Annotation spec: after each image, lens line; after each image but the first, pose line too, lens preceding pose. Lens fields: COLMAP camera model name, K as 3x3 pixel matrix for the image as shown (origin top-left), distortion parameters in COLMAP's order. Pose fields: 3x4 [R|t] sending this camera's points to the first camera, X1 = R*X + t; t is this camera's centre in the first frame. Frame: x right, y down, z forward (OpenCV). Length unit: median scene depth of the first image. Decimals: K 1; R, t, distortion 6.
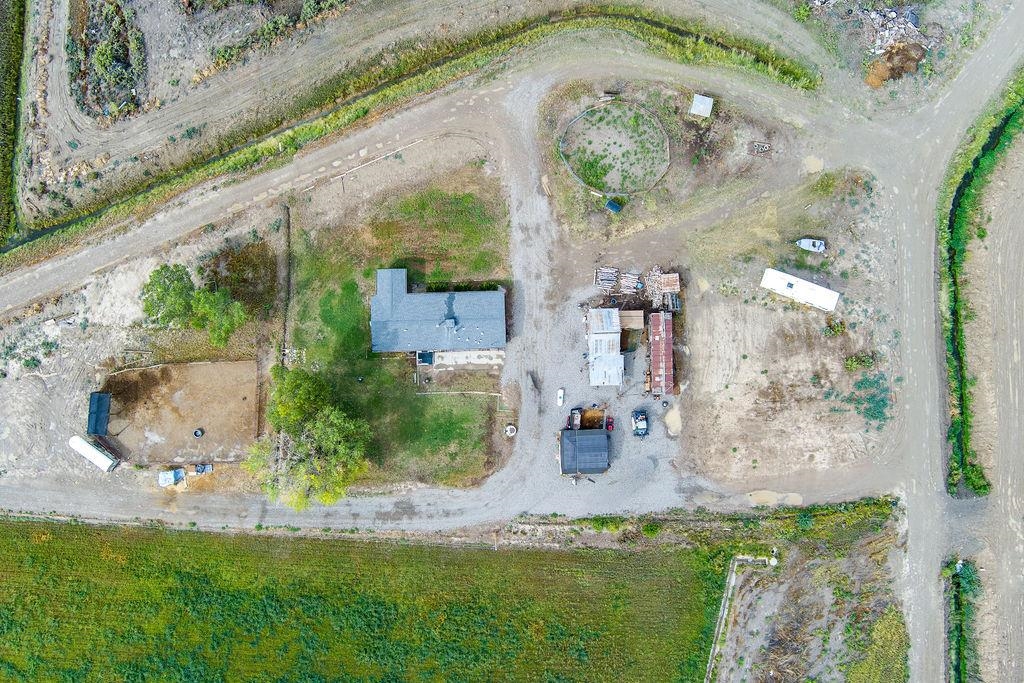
lens RADIAL K [[821.8, 0, 512.0], [0, 821.8, 341.5], [0, 0, 1]] dist [-0.064650, 0.011405]
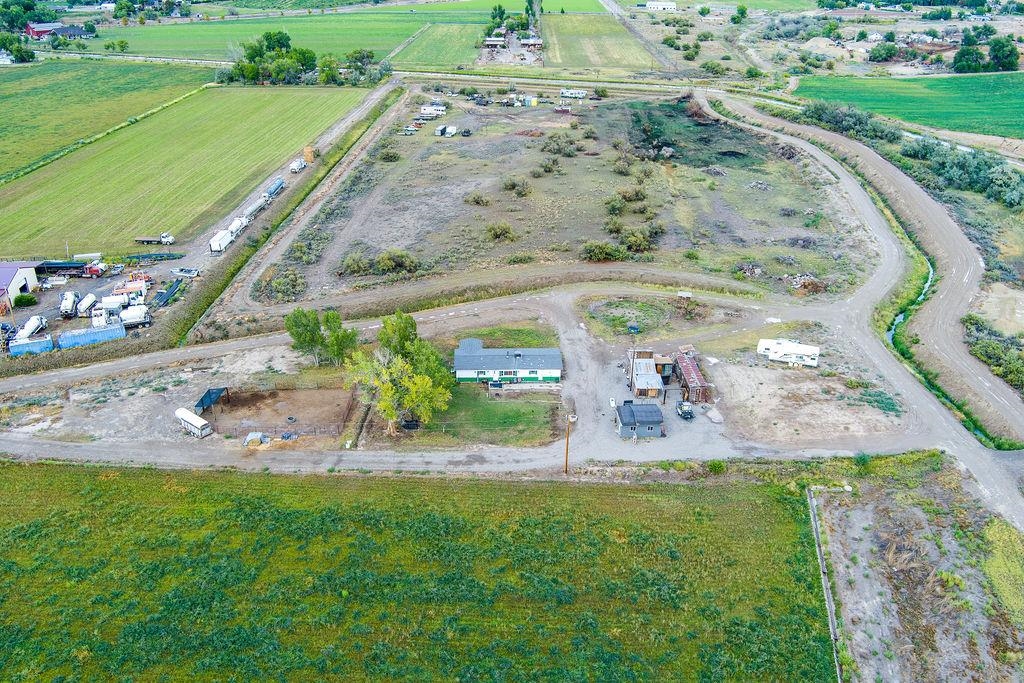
lens RADIAL K [[821.8, 0, 512.0], [0, 821.8, 341.5], [0, 0, 1]] dist [-0.064650, 0.011405]
pose [[0.999874, -0.009012, 0.013090, -0.097460], [0.015807, 0.479029, -0.877657, 1.042068], [0.001639, 0.877753, 0.479111, 0.370245]]
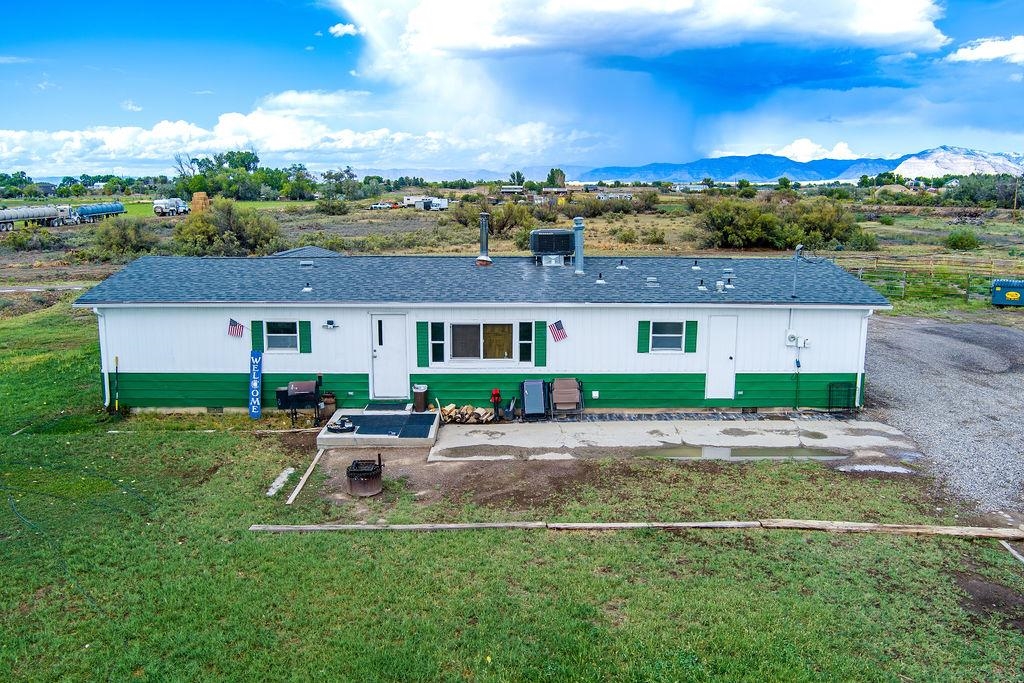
lens RADIAL K [[821.8, 0, 512.0], [0, 821.8, 341.5], [0, 0, 1]] dist [-0.064650, 0.011405]
pose [[0.999871, -0.011685, -0.011000, -0.080064], [-0.008121, 0.222757, -0.974840, 0.164420], [0.013841, 0.974804, 0.222633, 0.952333]]
